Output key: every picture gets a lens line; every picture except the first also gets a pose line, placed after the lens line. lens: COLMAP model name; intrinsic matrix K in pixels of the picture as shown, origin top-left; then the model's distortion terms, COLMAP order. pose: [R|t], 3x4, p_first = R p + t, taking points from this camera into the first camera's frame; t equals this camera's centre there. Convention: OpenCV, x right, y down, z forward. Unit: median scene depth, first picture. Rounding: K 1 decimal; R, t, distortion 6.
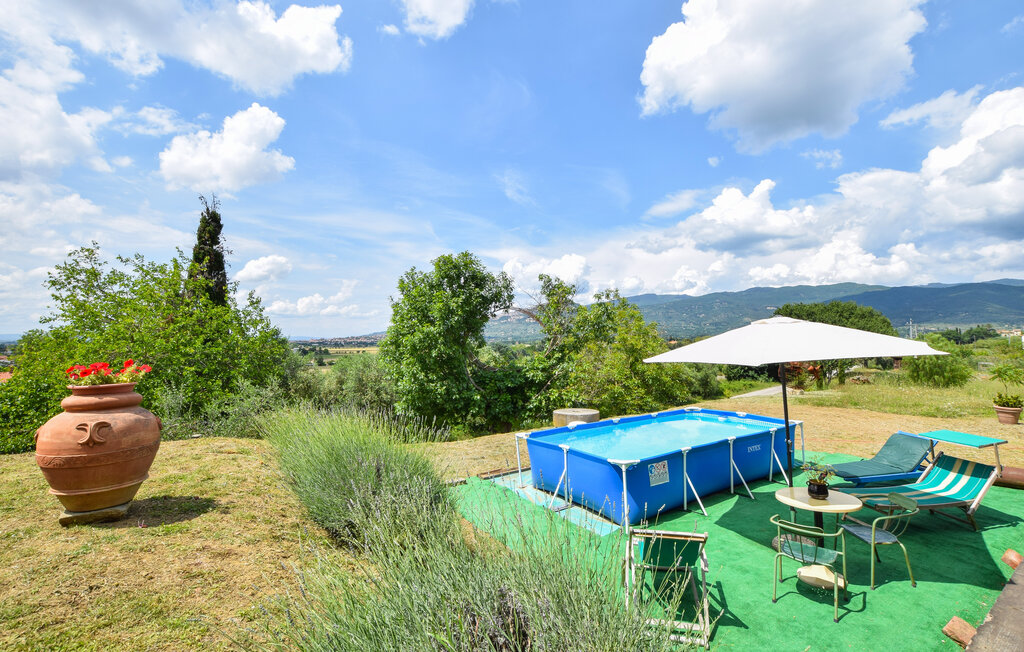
lens RADIAL K [[493.3, 0, 517.2], [0, 493.3, 328.7], [0, 0, 1]] dist [0.000053, -0.000050]
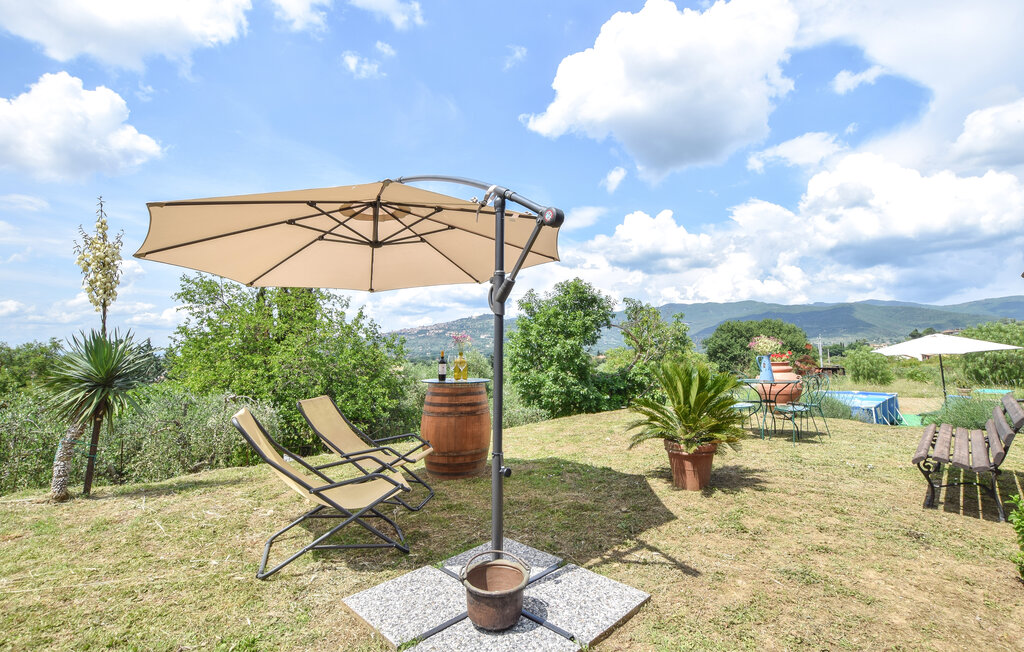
lens RADIAL K [[535.5, 0, 485.9], [0, 535.5, 284.3], [0, 0, 1]] dist [-0.032212, -0.000150]
pose [[0.981740, 0.022725, 0.188864, -0.633226], [-0.001941, 0.993984, -0.109512, 0.005081], [-0.190216, 0.107146, 0.975878, -0.272549]]
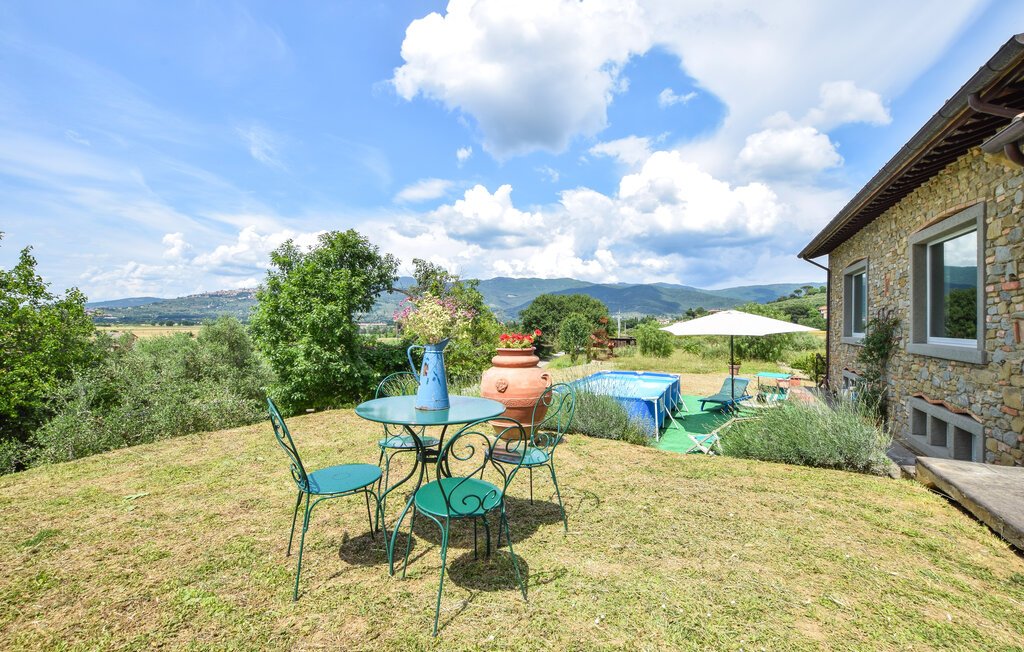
lens RADIAL K [[493.3, 0, 517.2], [0, 493.3, 328.7], [0, 0, 1]] dist [0.000053, -0.000050]
pose [[0.859237, 0.008366, 0.511510, -0.356153], [-0.027250, 0.999195, 0.029433, 0.004465], [-0.510852, -0.039228, 0.858773, -0.028454]]
